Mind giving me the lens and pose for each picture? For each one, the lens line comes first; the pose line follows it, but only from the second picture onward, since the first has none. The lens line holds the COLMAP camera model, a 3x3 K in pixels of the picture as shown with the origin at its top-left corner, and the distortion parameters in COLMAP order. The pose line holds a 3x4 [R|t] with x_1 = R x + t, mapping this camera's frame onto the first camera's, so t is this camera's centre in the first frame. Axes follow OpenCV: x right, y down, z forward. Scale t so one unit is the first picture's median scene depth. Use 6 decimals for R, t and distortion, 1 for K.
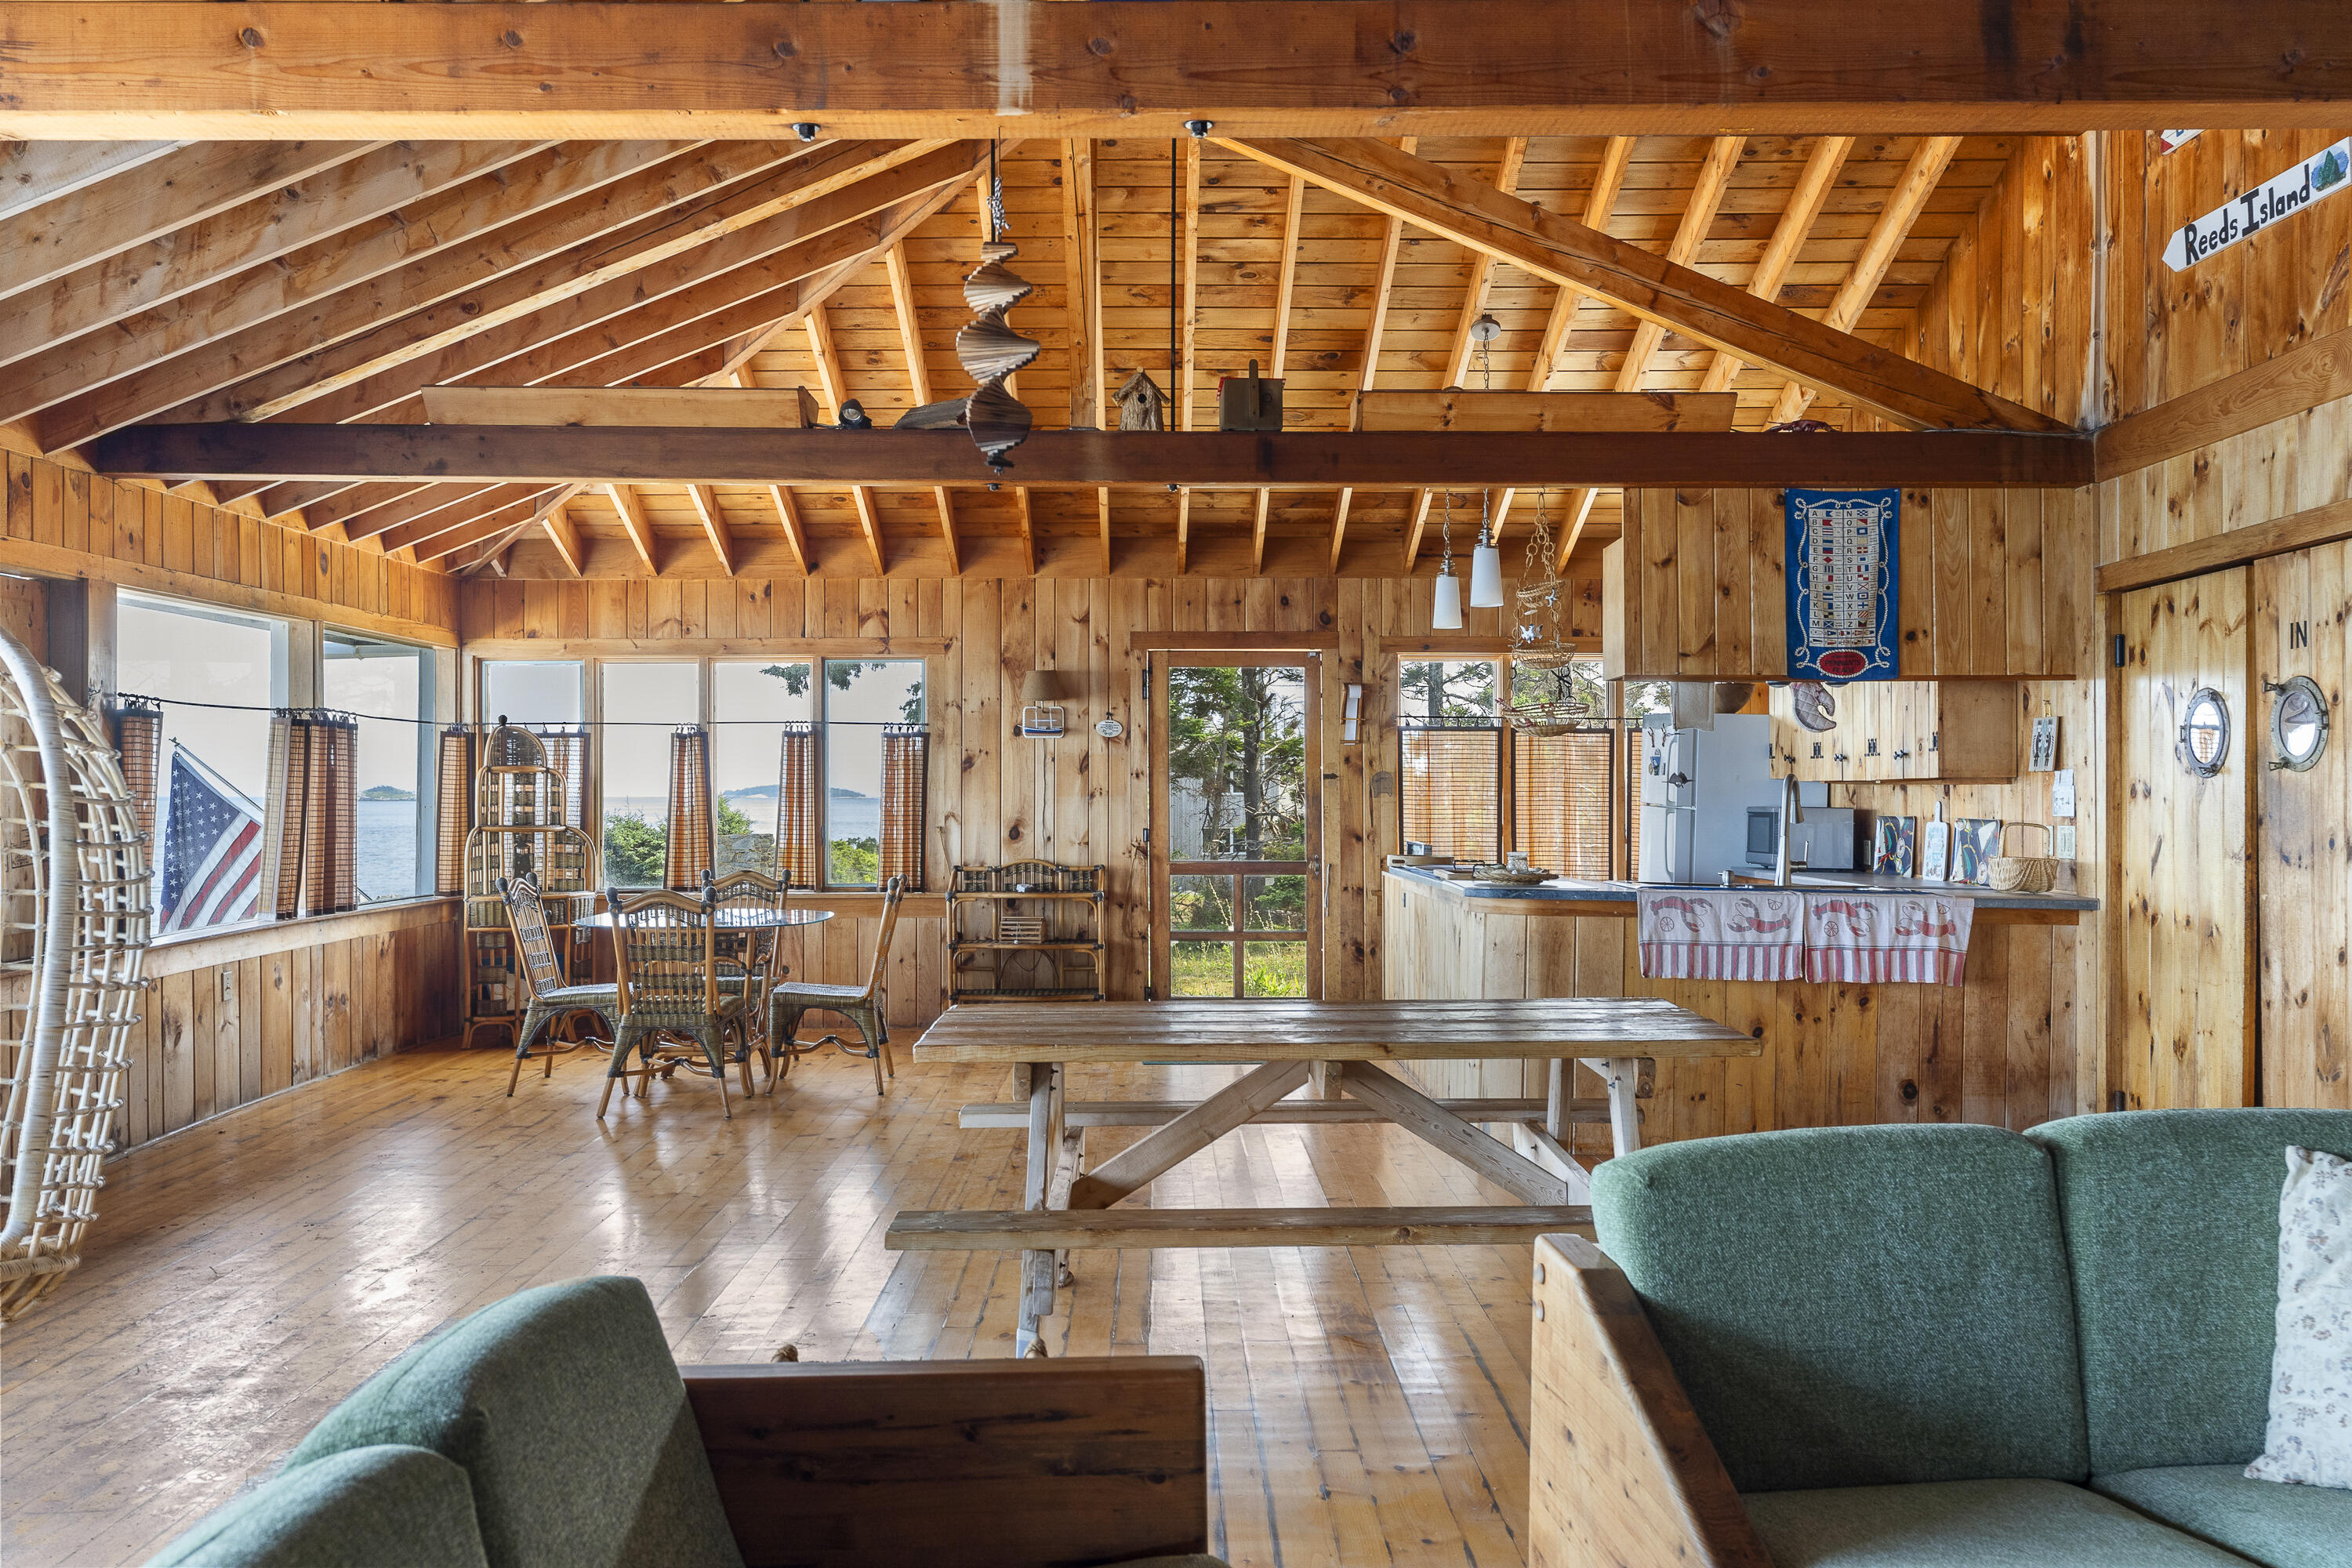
lens RADIAL K [[1932.7, 0, 1195.6], [0, 1932.7, 784.3], [0, 0, 1]] dist [0.012128, -0.005309]
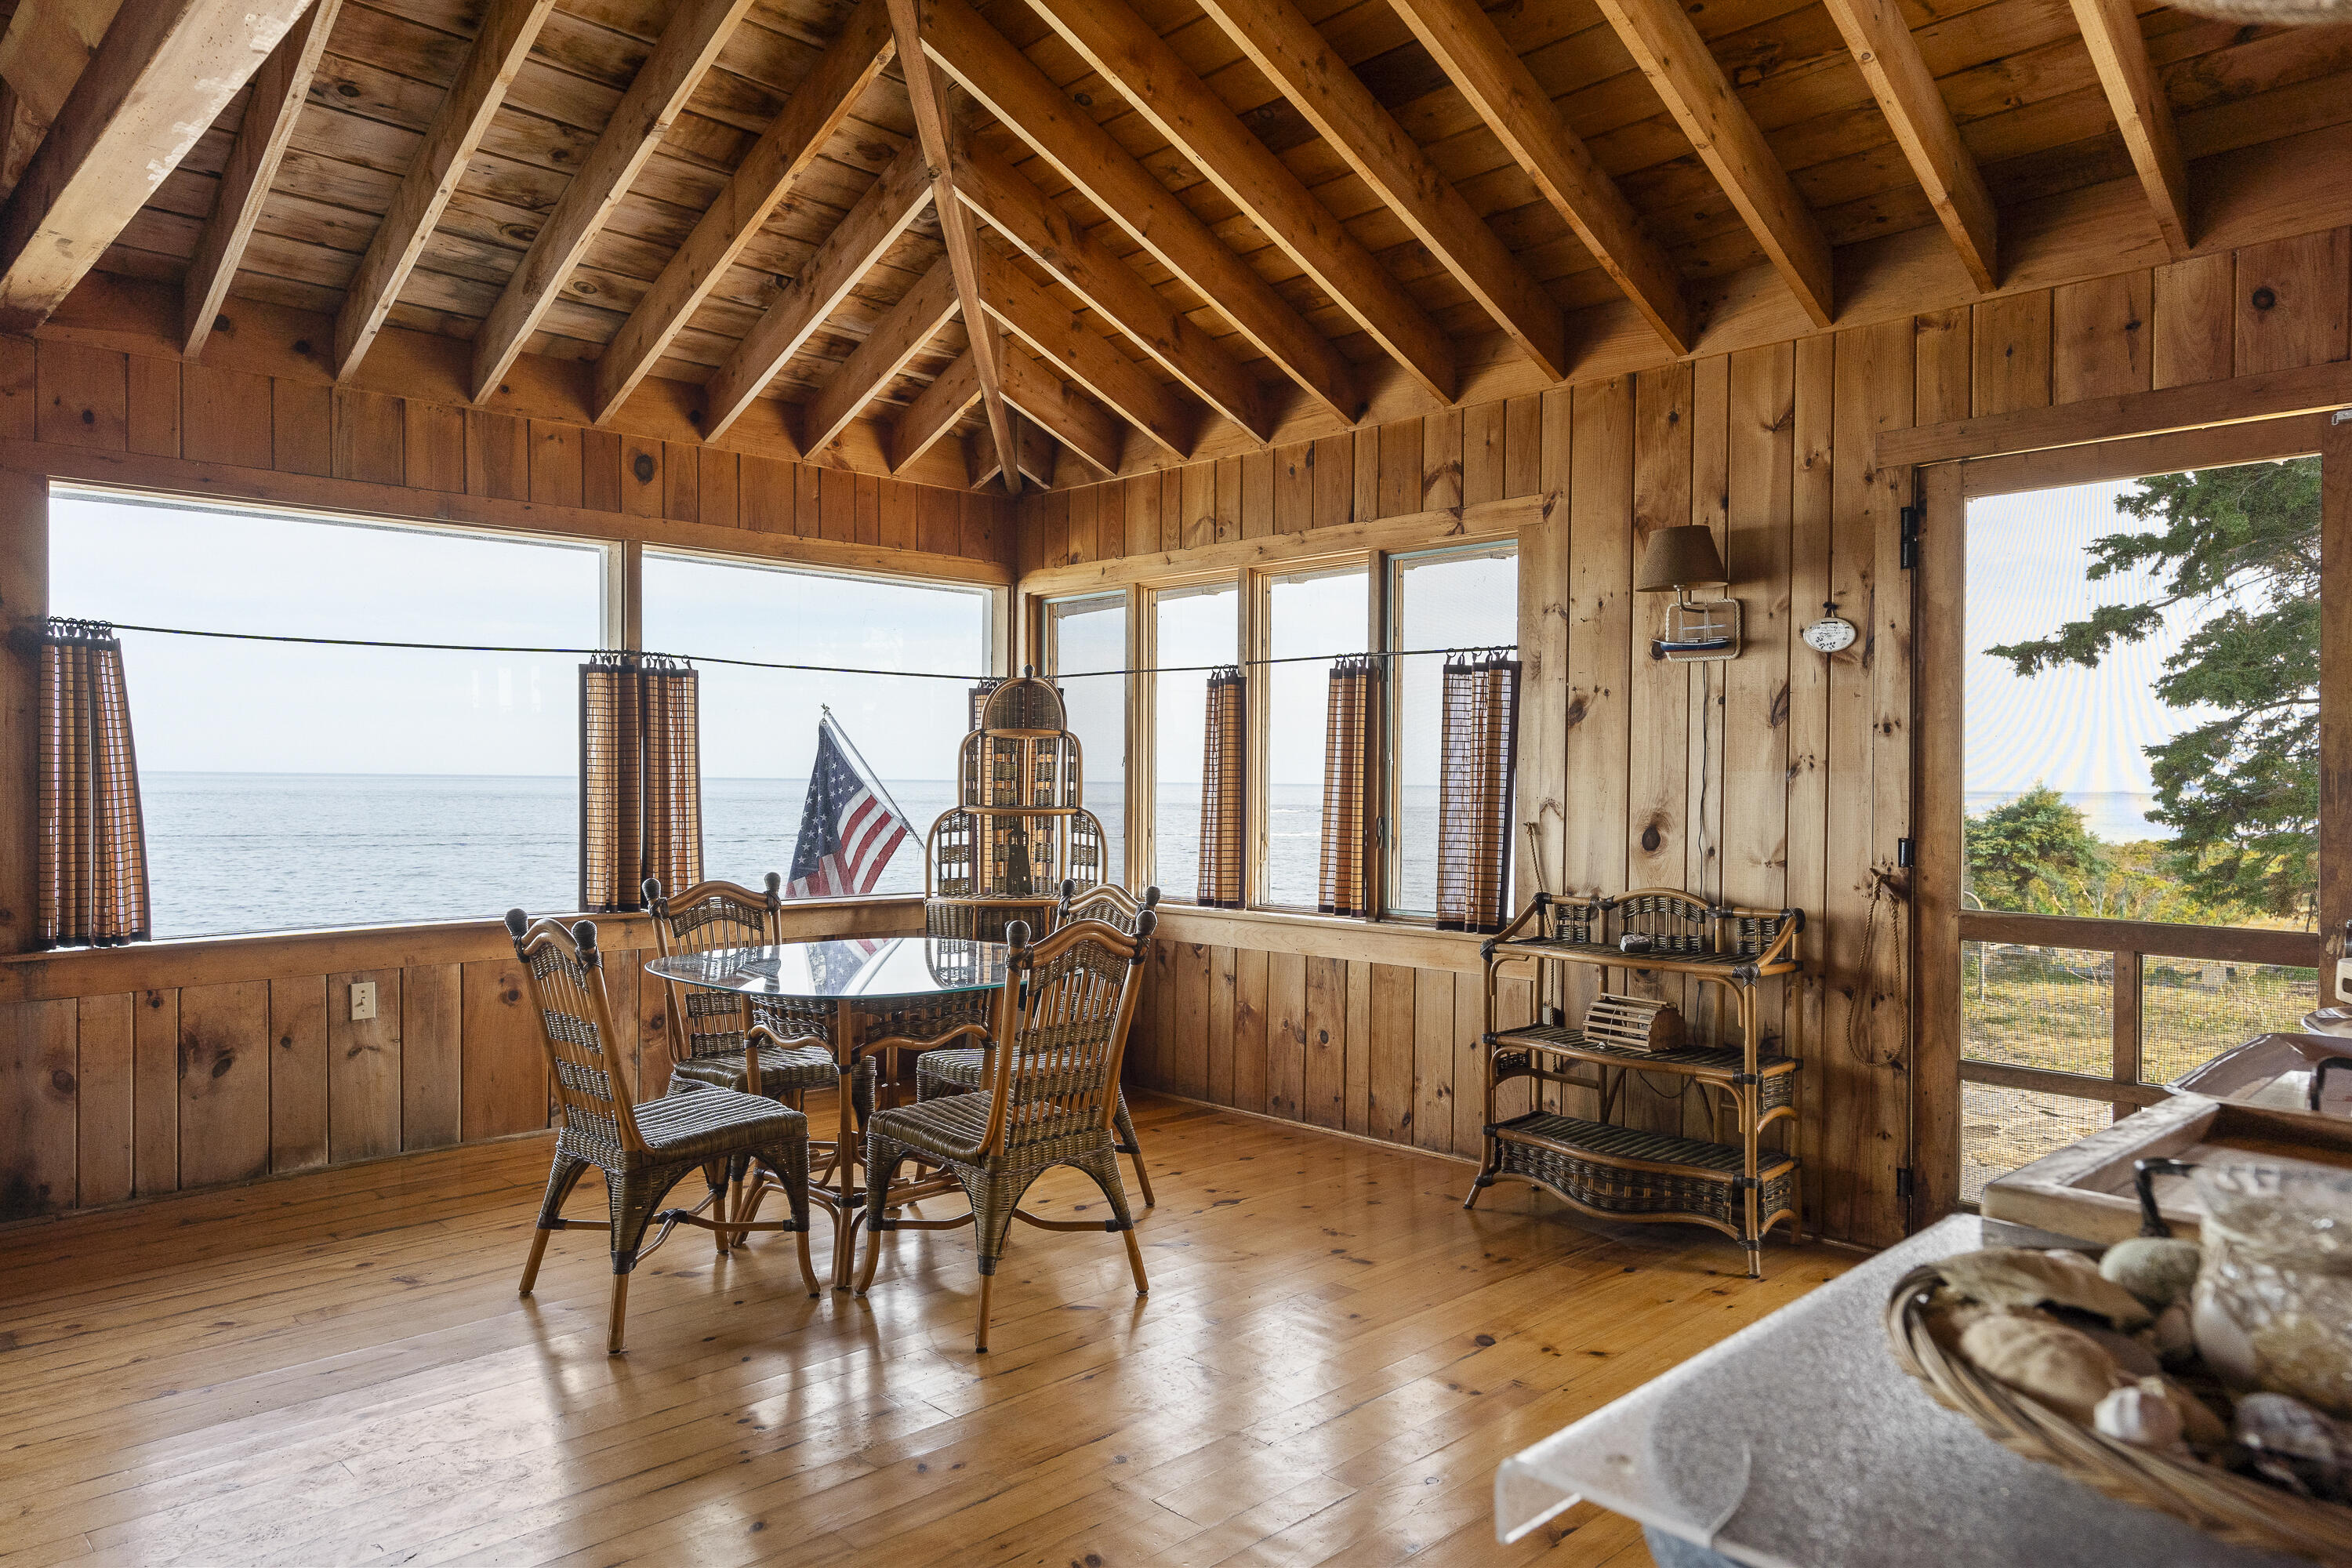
lens RADIAL K [[1519.7, 0, 1169.2], [0, 1519.7, 785.9], [0, 0, 1]] dist [0.003555, 0.001083]
pose [[0.685498, 0.008891, -0.728020, 0.132252], [-0.004815, 0.999959, 0.007679, 0.008395], [0.728059, -0.001759, 0.685513, 0.648664]]
